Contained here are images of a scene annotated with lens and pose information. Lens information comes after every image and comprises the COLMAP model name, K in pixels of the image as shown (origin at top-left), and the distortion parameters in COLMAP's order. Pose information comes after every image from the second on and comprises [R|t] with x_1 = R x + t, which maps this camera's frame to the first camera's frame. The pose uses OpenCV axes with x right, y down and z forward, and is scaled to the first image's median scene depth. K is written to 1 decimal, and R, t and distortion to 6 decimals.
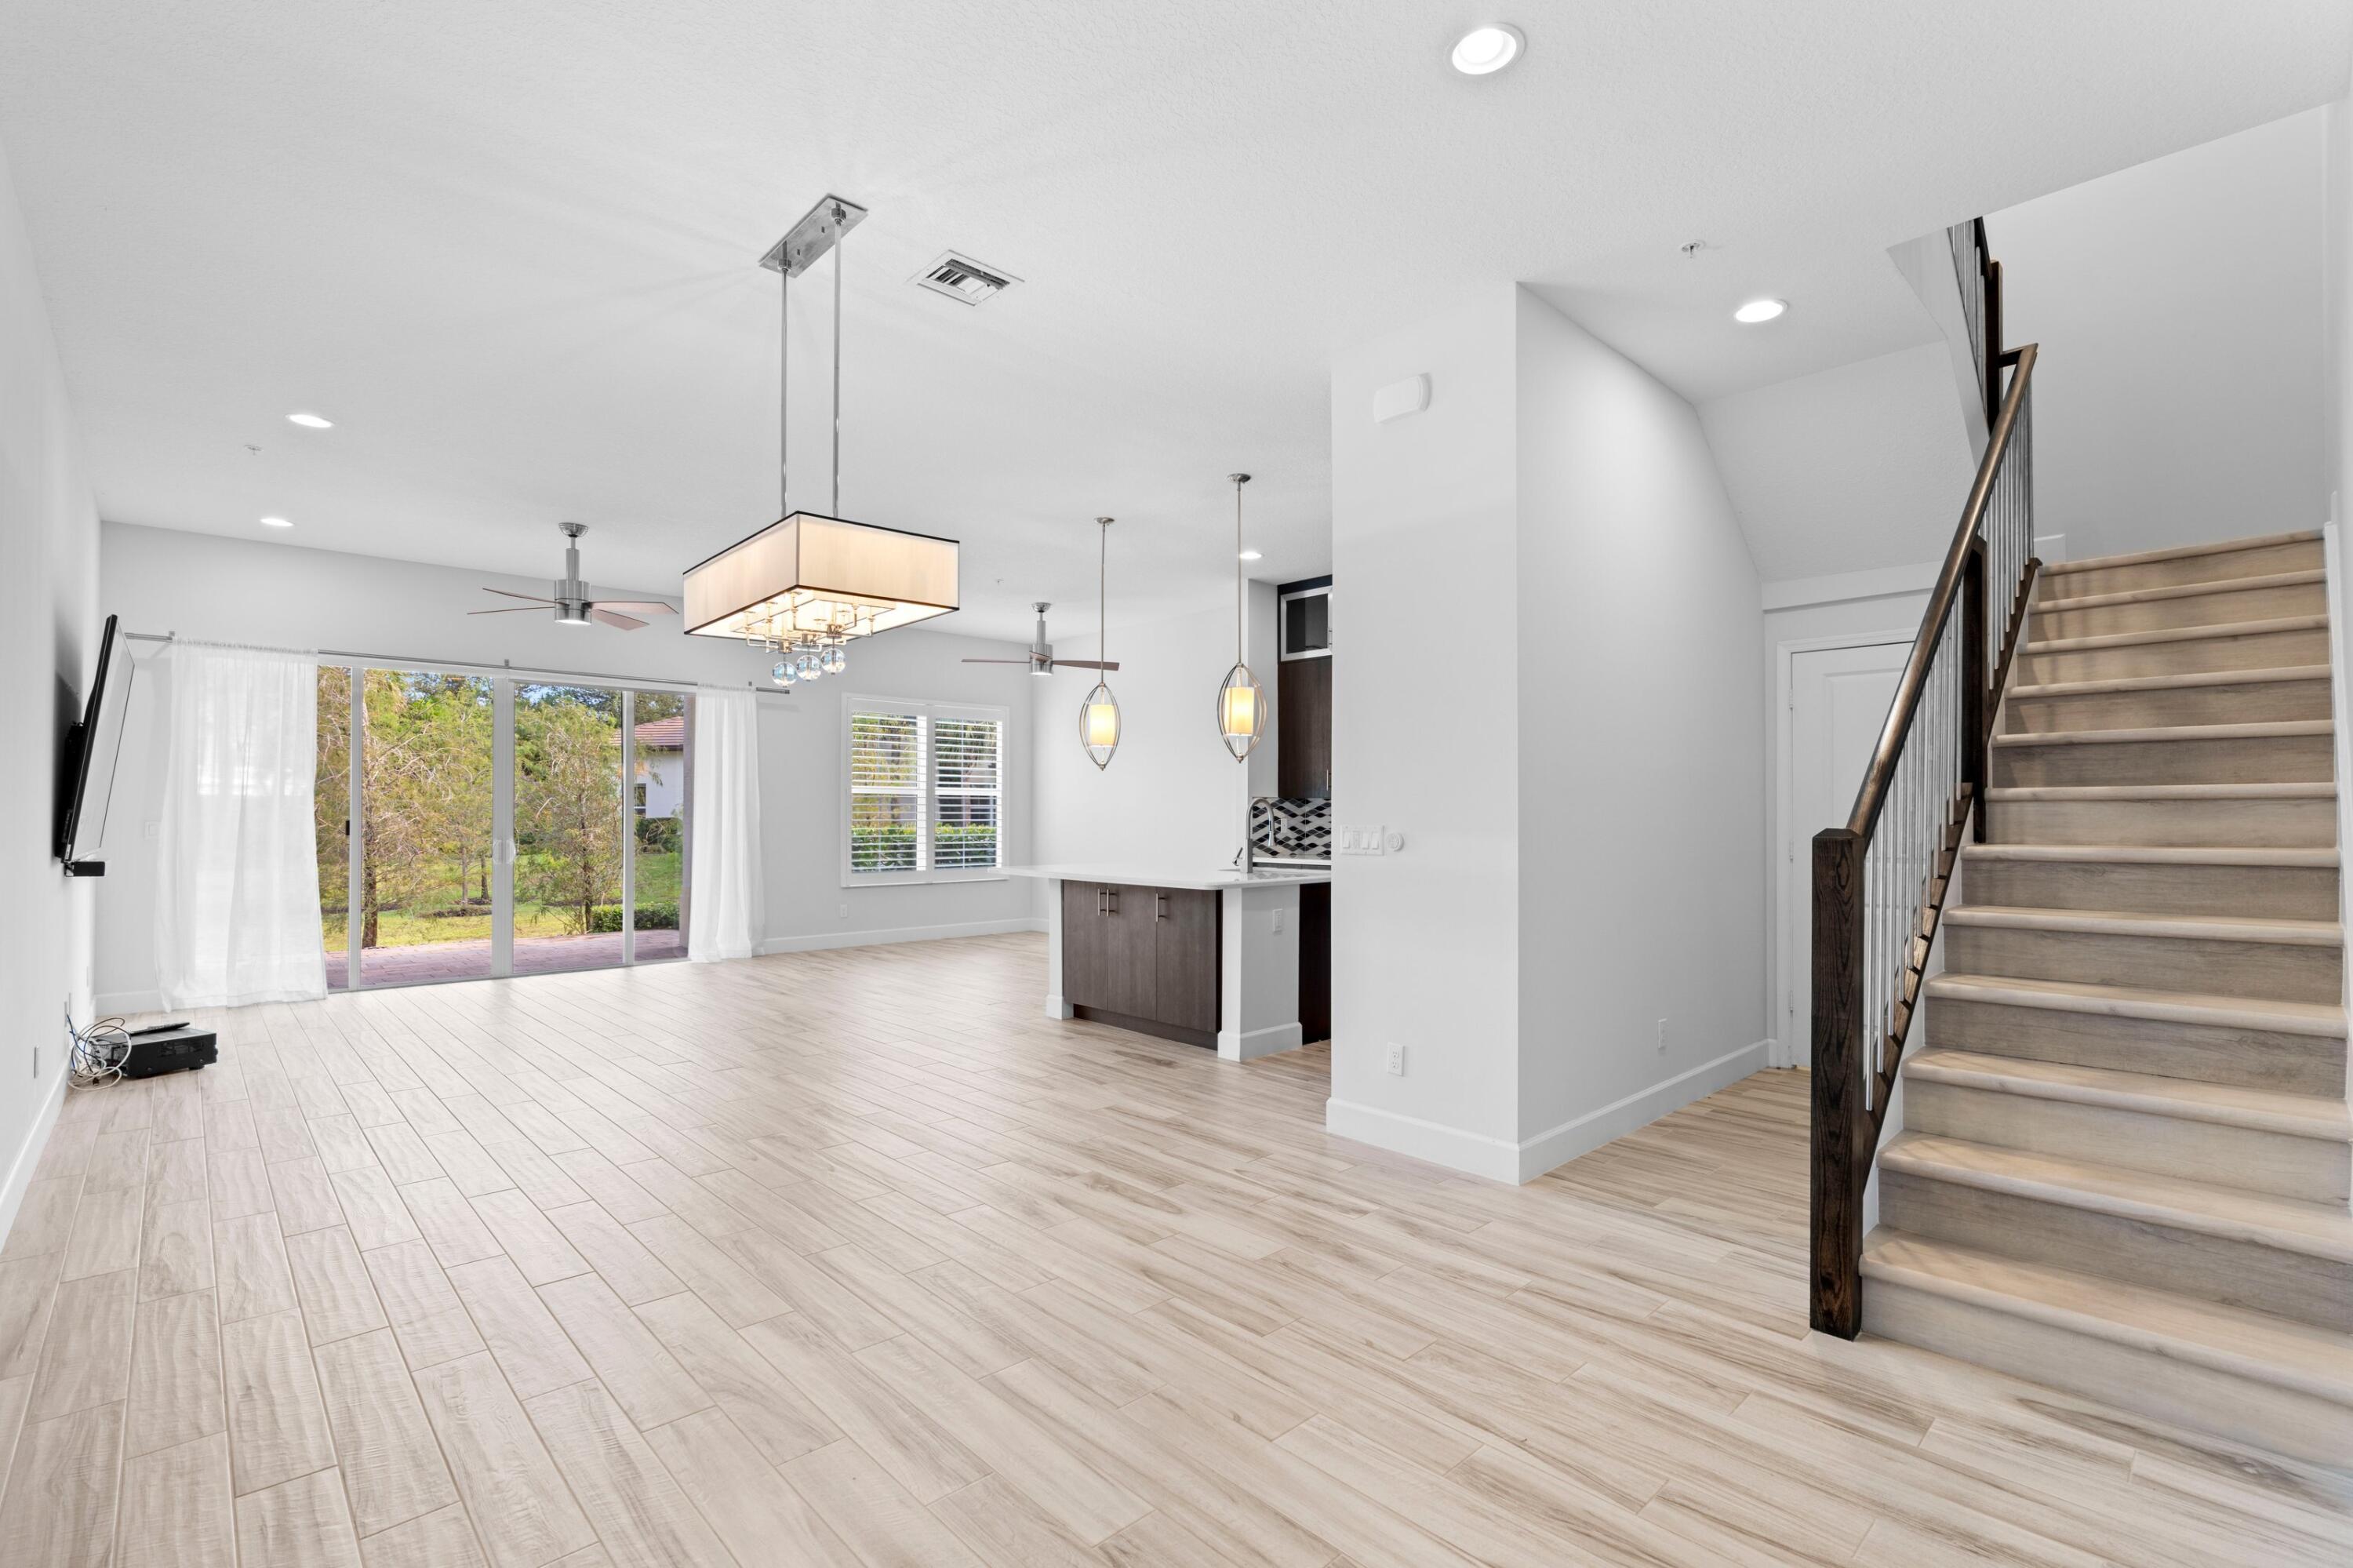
lens RADIAL K [[1076.0, 0, 1183.3], [0, 1076.0, 792.4], [0, 0, 1]] dist [-0.002176, 0.000733]
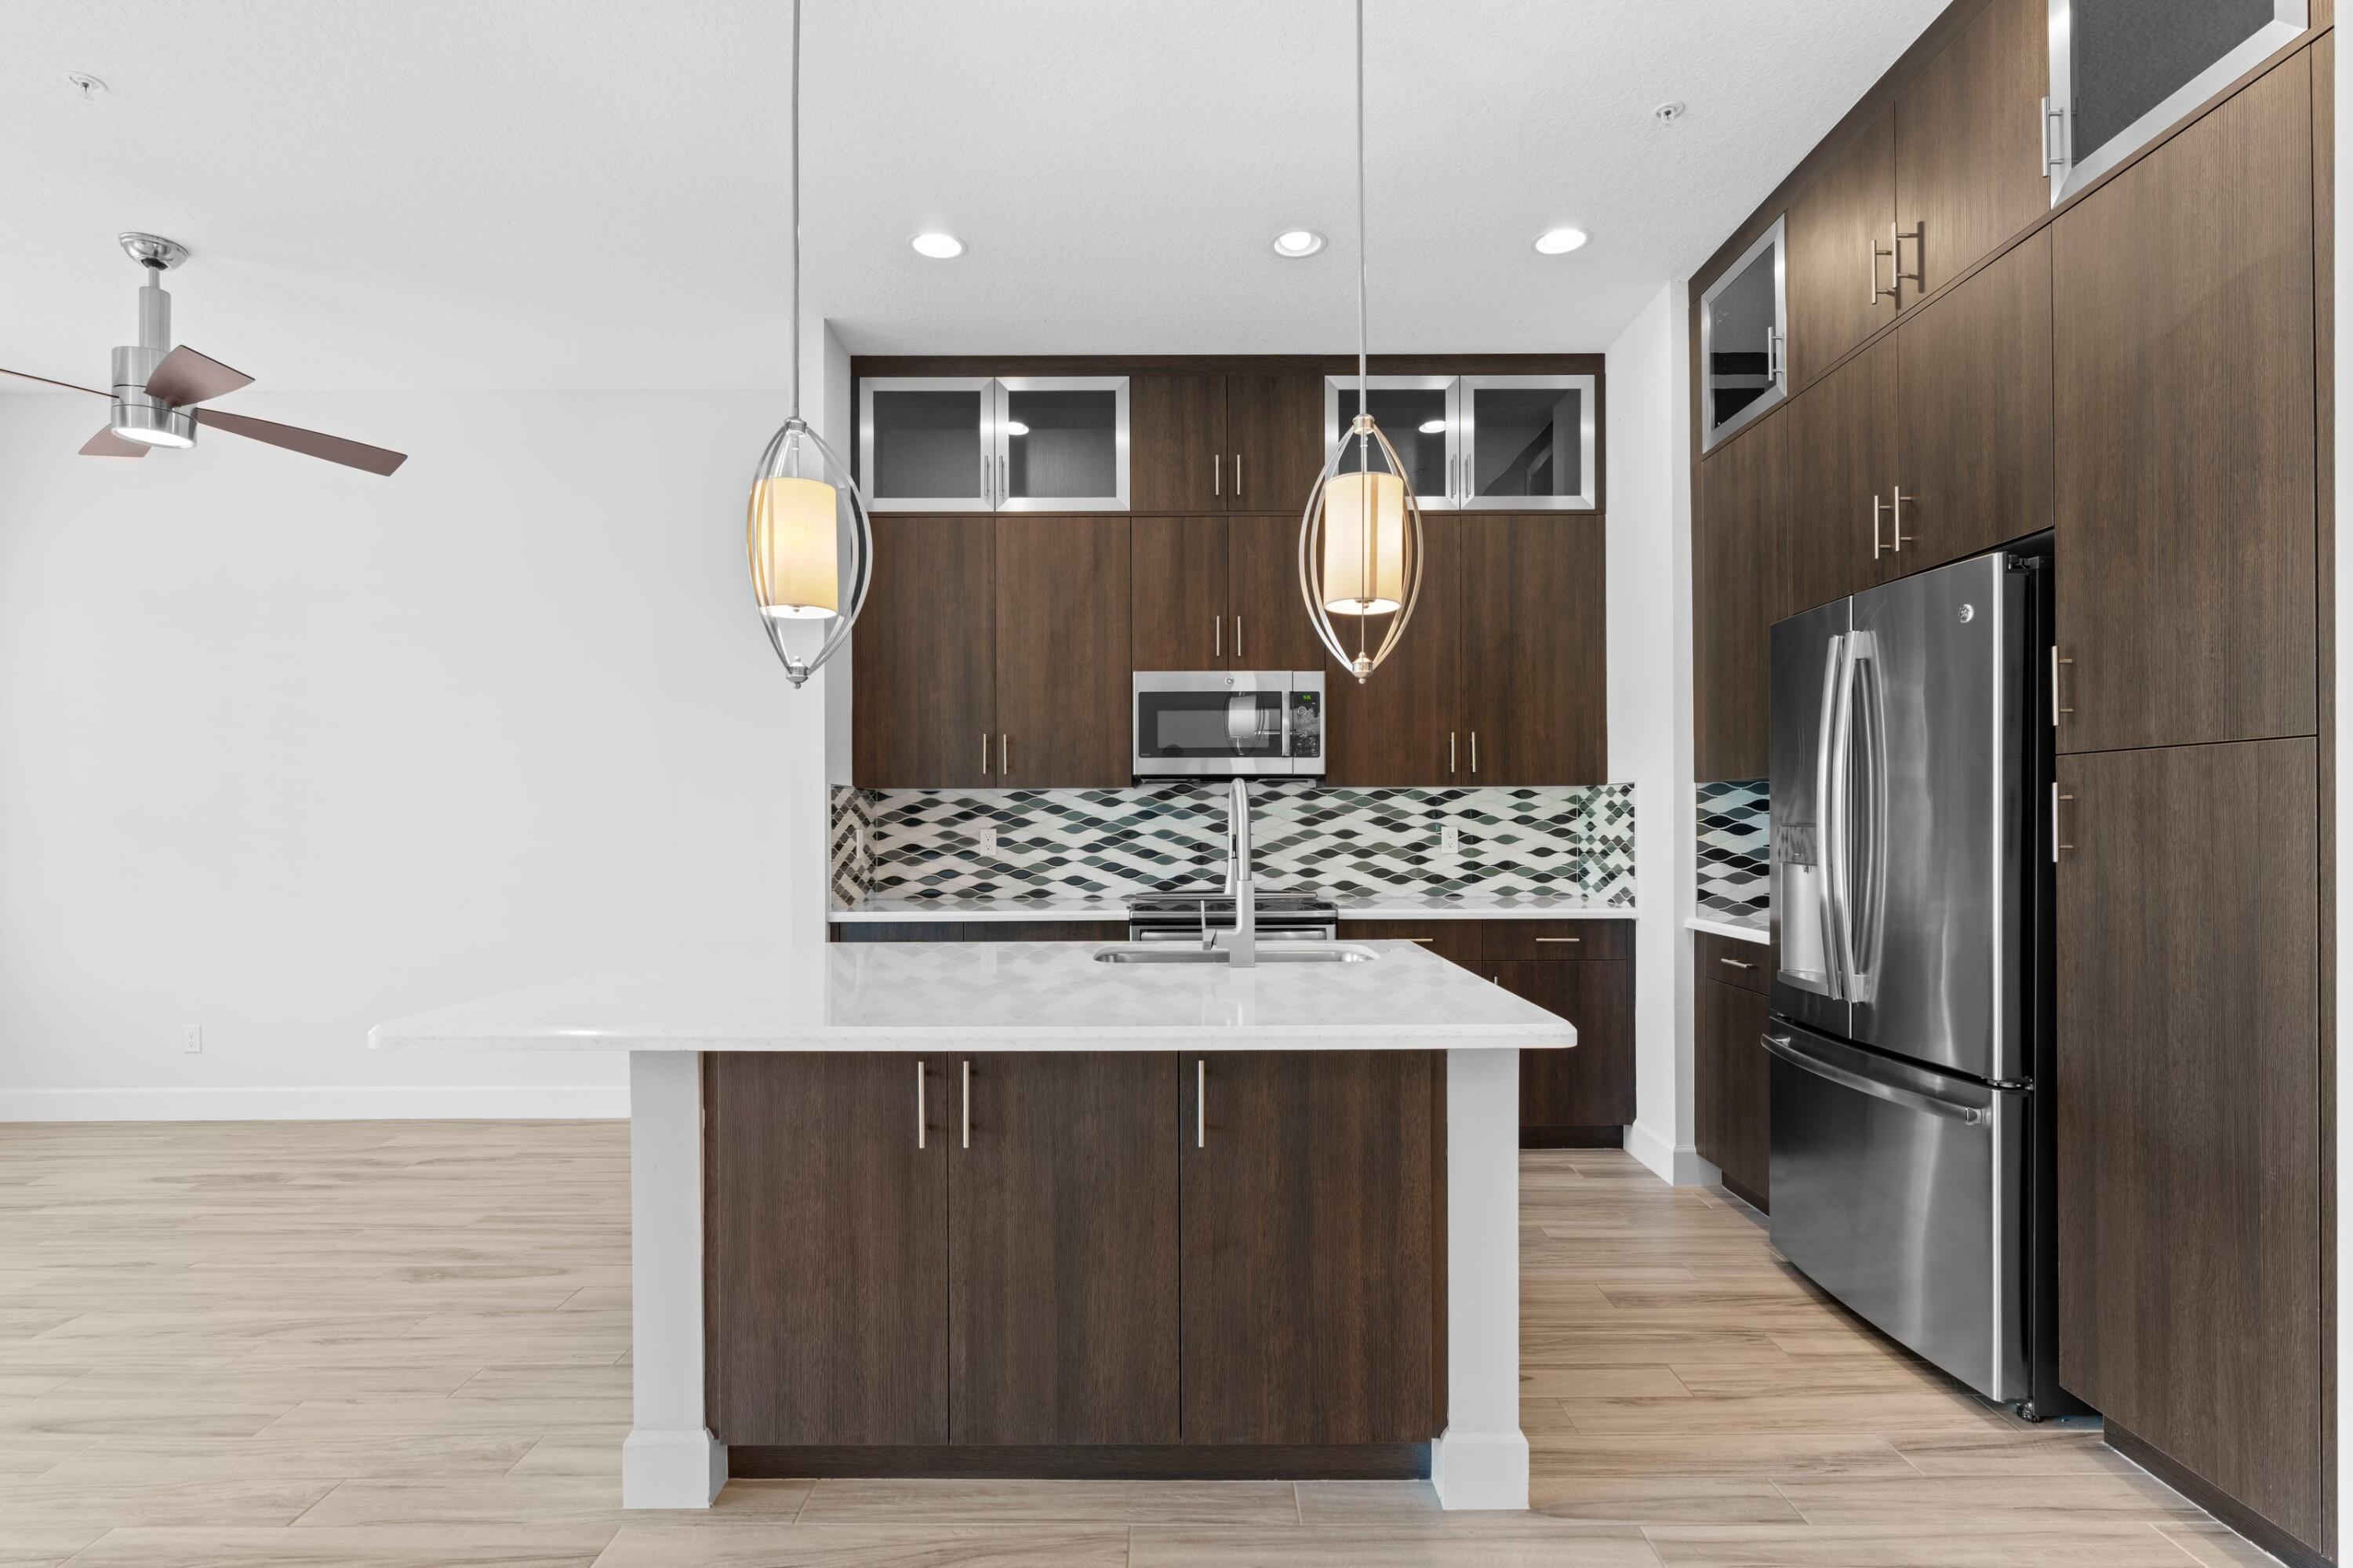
lens RADIAL K [[1165.3, 0, 1181.5], [0, 1165.3, 814.8], [0, 0, 1]] dist [-0.001843, 0.000479]
pose [[0.686520, -0.001617, 0.727109, -0.316729], [-0.011361, 0.999852, 0.012950, 0.014068], [-0.727022, -0.017151, 0.686399, 0.836862]]
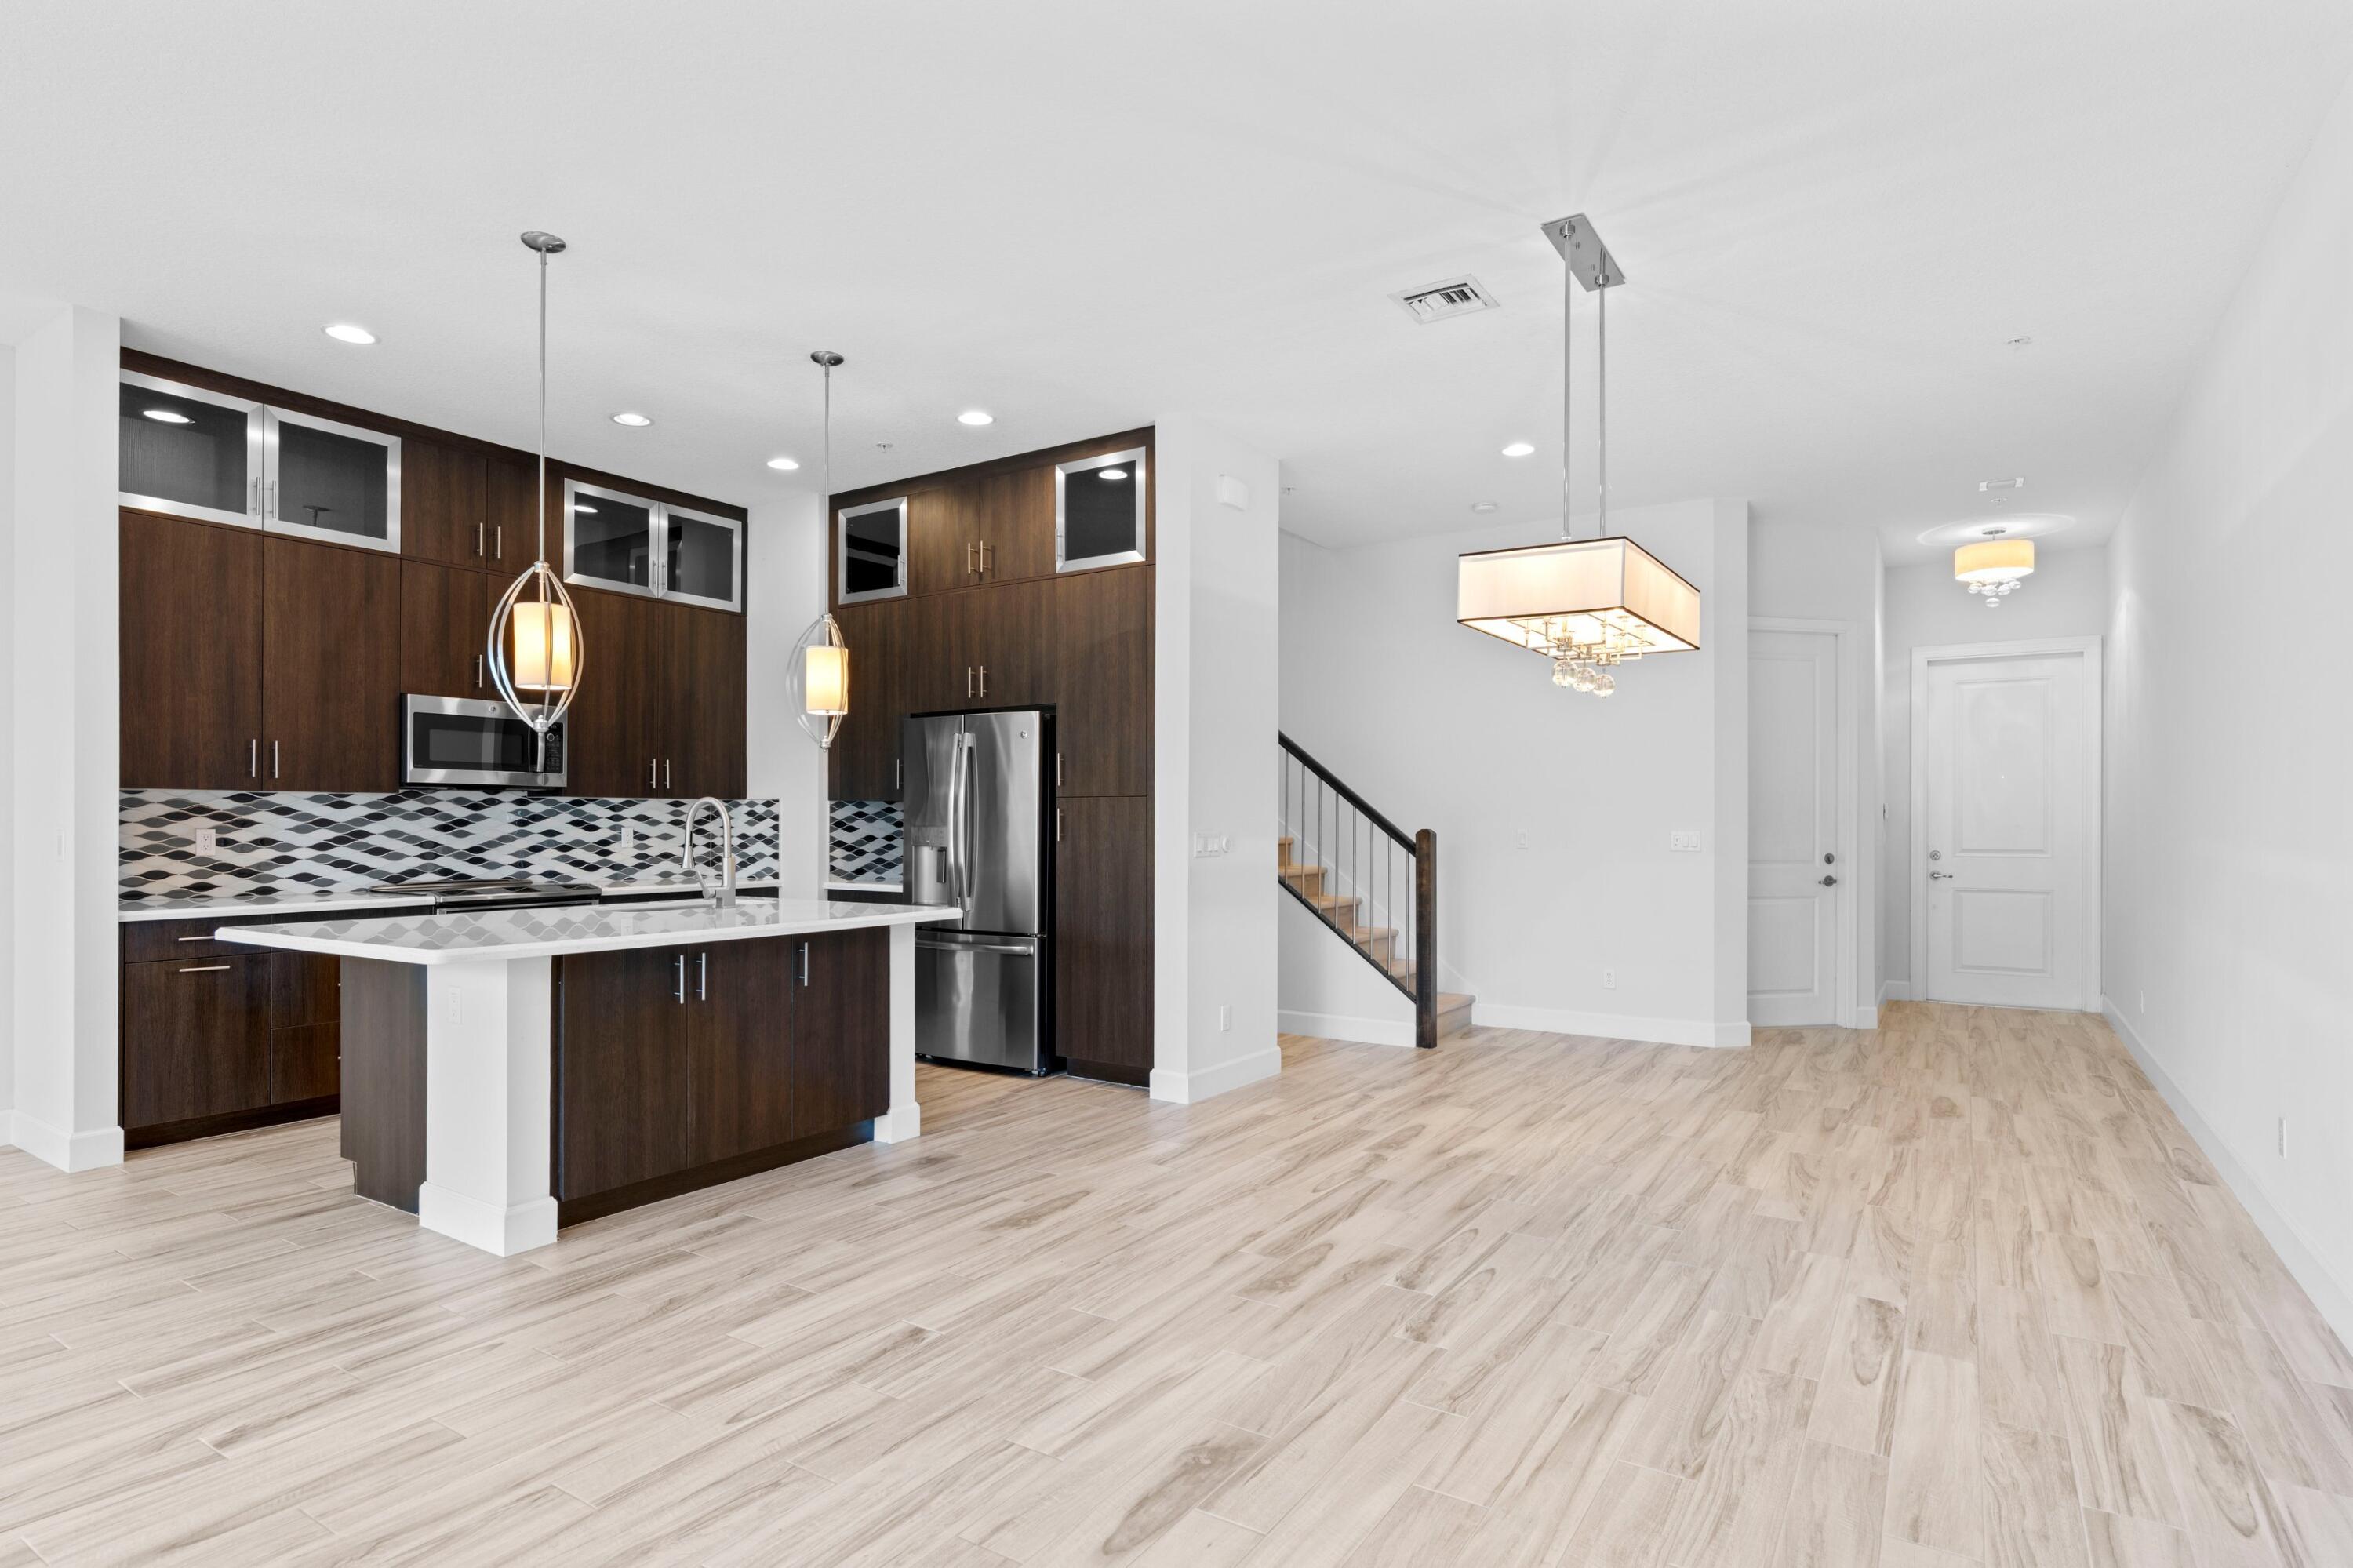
lens RADIAL K [[1192.4, 0, 1180.6], [0, 1192.4, 823.5], [0, 0, 1]] dist [-0.001306, 0.000364]
pose [[-0.235757, -0.003706, 0.971805, -0.868912], [-0.024511, 0.999697, -0.002134, 0.017235], [-0.971503, -0.024323, -0.235776, 1.047843]]
